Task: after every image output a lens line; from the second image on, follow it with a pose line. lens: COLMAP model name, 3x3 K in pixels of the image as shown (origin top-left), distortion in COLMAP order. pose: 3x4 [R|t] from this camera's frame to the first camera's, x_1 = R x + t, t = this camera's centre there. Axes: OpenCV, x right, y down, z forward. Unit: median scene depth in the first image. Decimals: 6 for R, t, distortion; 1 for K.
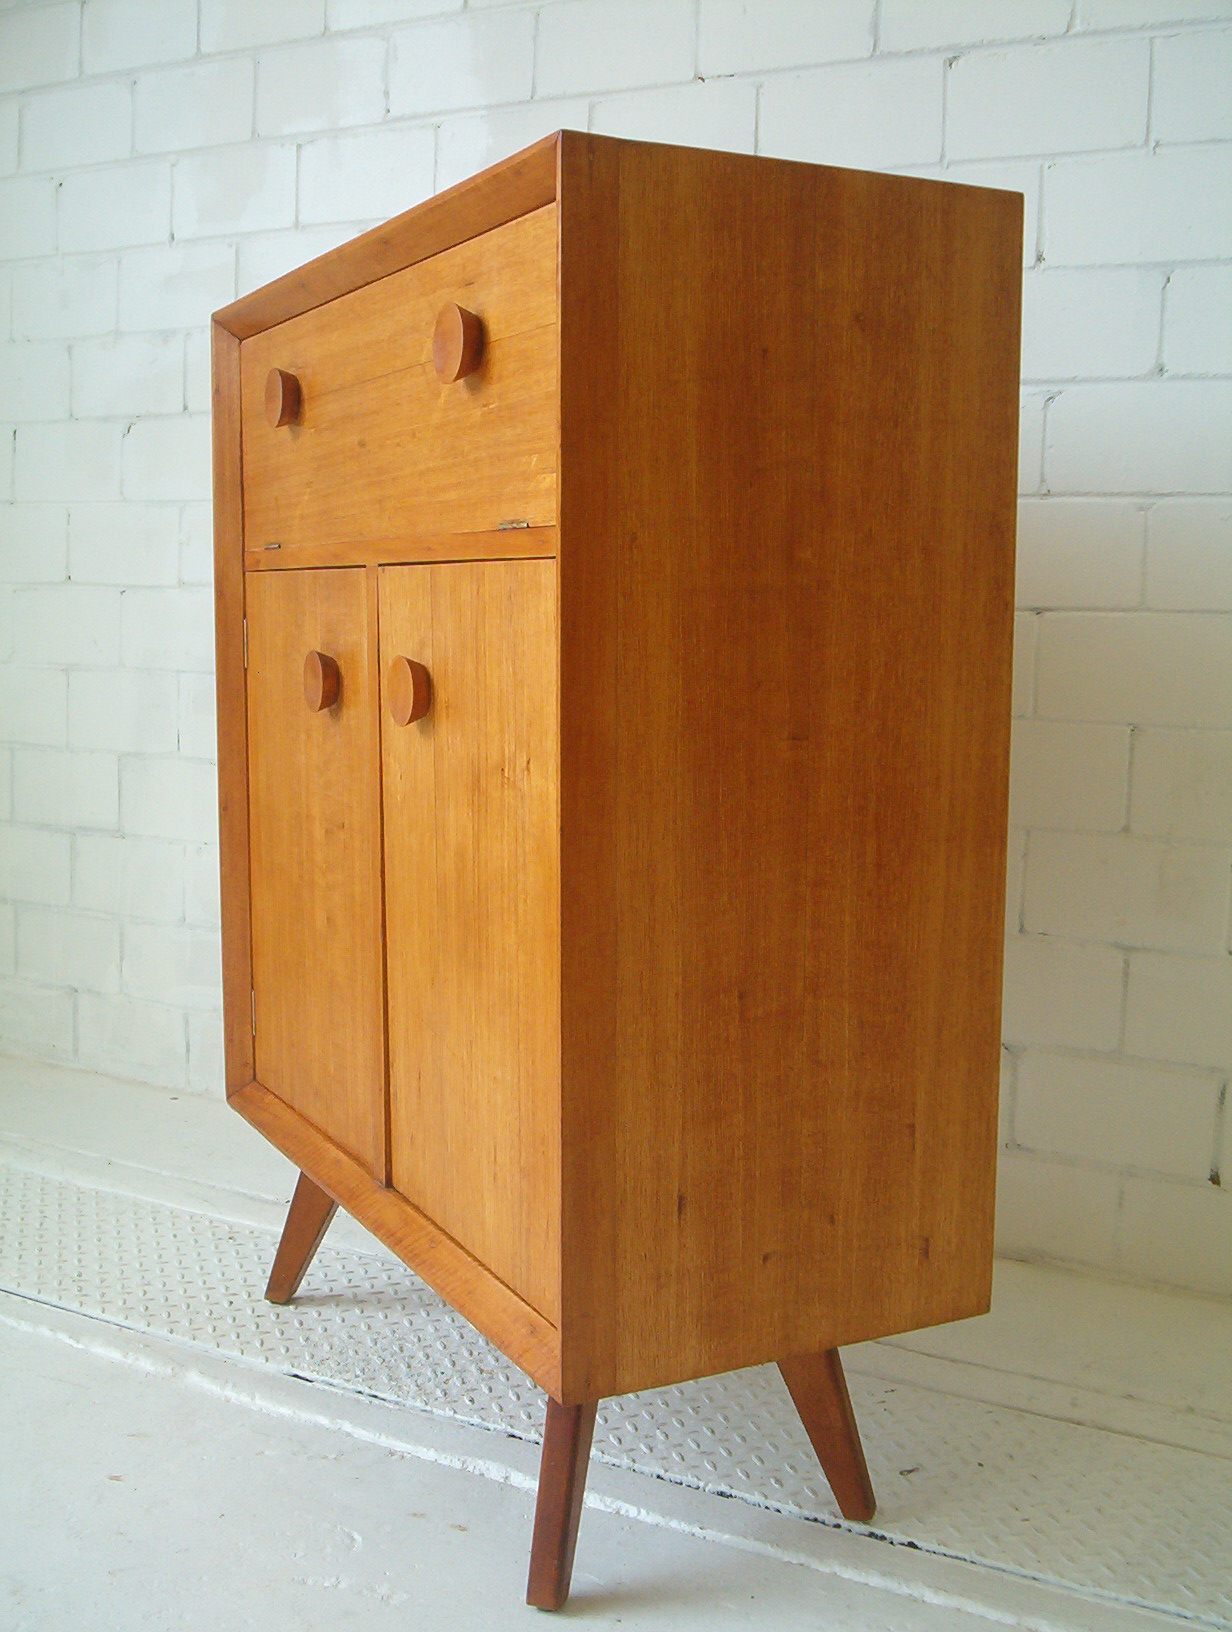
lens RADIAL K [[1817.3, 0, 616.0], [0, 1817.3, 816.0], [0, 0, 1]] dist [-0.063626, -0.054950]
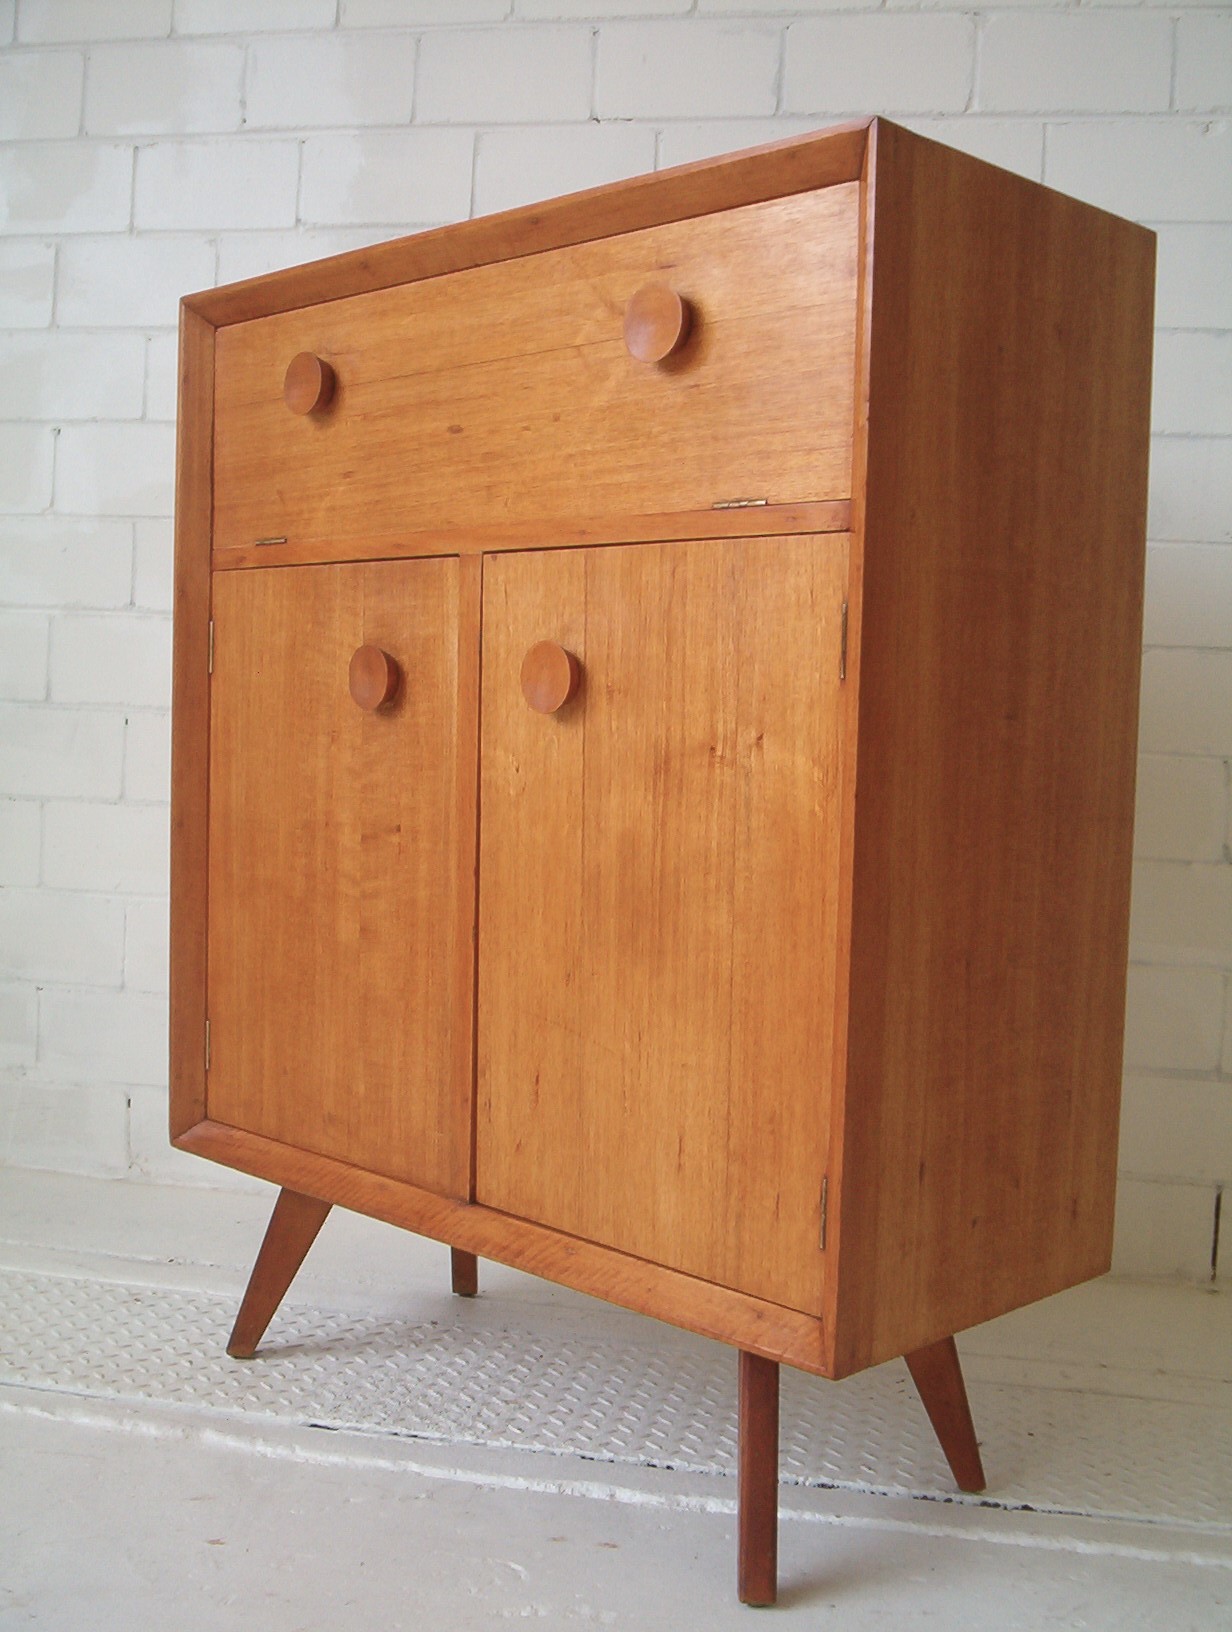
lens RADIAL K [[1817.3, 0, 616.0], [0, 1817.3, 816.0], [0, 0, 1]] dist [-0.063626, -0.054950]
pose [[0.952771, 0.001391, 0.303686, -0.348324], [0.014611, 0.998622, -0.050414, 0.051013], [-0.303337, 0.052470, 0.951438, 0.059162]]
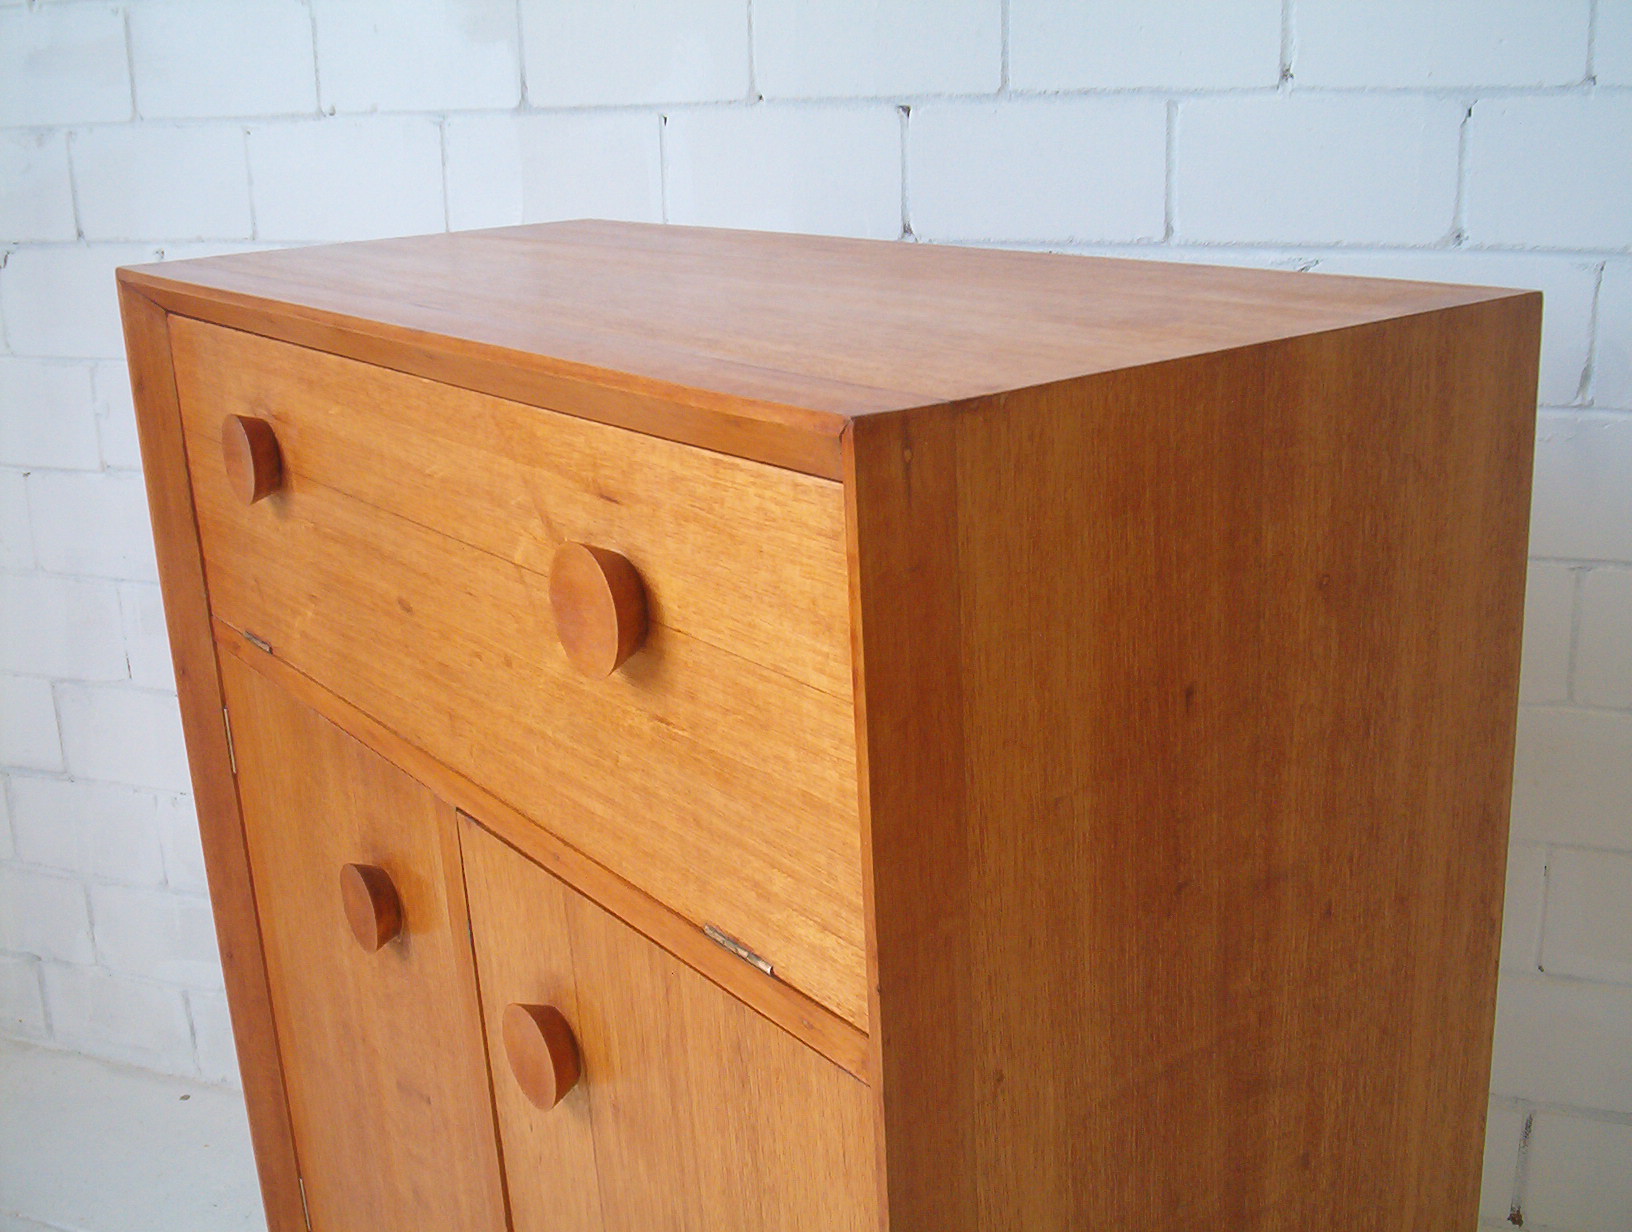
lens RADIAL K [[1817.3, 0, 826.0], [0, 1817.3, 603.3], [0, 0, 1]] dist [-0.063626, -0.054950]
pose [[0.987171, -0.092661, 0.130028, -0.076938], [0.070002, 0.983104, 0.169132, -0.298409], [-0.143503, -0.157860, 0.976979, 0.360915]]
